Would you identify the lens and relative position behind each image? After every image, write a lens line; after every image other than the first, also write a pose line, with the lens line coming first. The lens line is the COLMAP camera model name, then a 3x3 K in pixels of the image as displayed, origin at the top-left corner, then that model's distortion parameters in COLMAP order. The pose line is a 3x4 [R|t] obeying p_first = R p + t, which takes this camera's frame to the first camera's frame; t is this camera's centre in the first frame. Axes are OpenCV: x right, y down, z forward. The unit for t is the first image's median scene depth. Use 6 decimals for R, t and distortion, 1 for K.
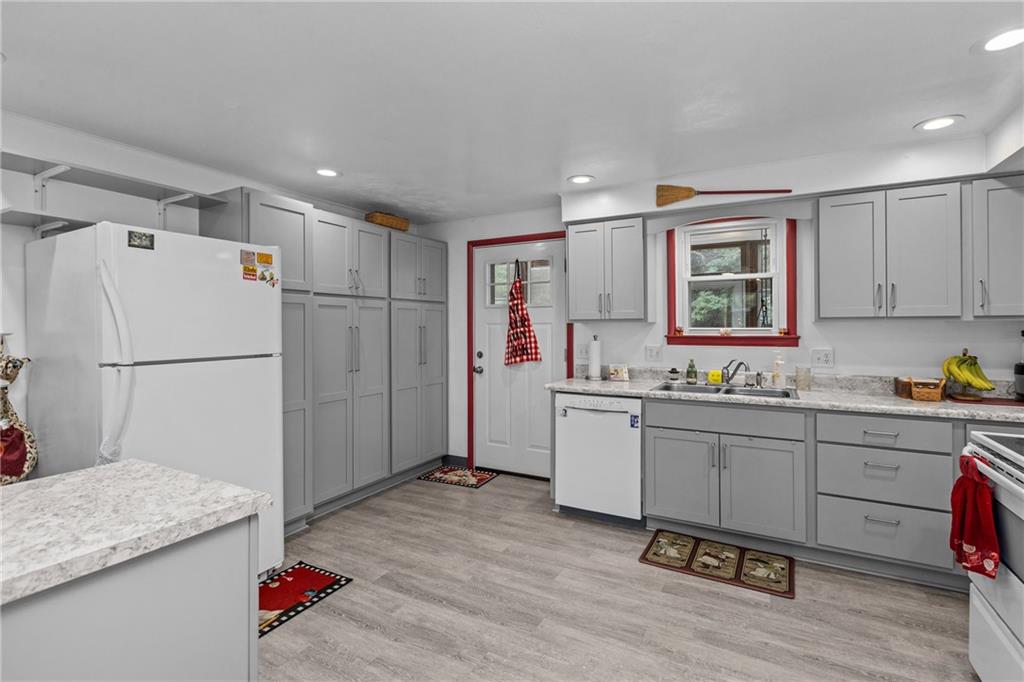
lens RADIAL K [[469.1, 0, 521.7], [0, 469.1, 323.6], [0, 0, 1]] dist [0.001249, -0.000419]
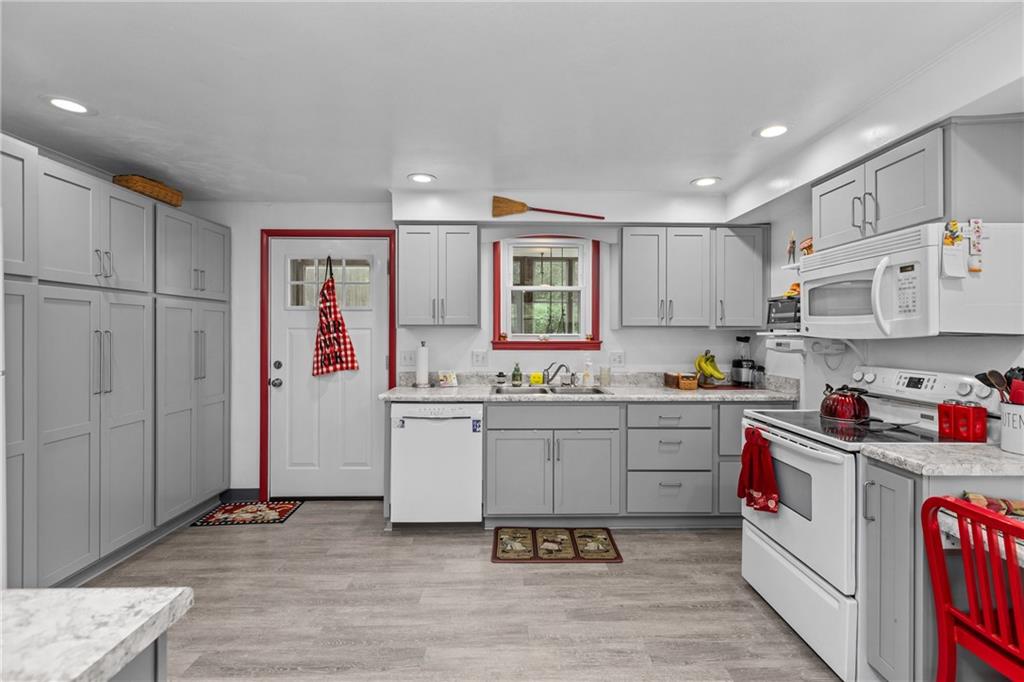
lens RADIAL K [[463.4, 0, 517.9], [0, 463.4, 332.5], [0, 0, 1]] dist [0.002773, 0.000015]
pose [[0.871384, 0.004985, 0.490577, -0.167856], [-0.008163, 0.999957, 0.004340, 0.001241], [-0.490534, -0.007786, 0.871387, 0.081068]]
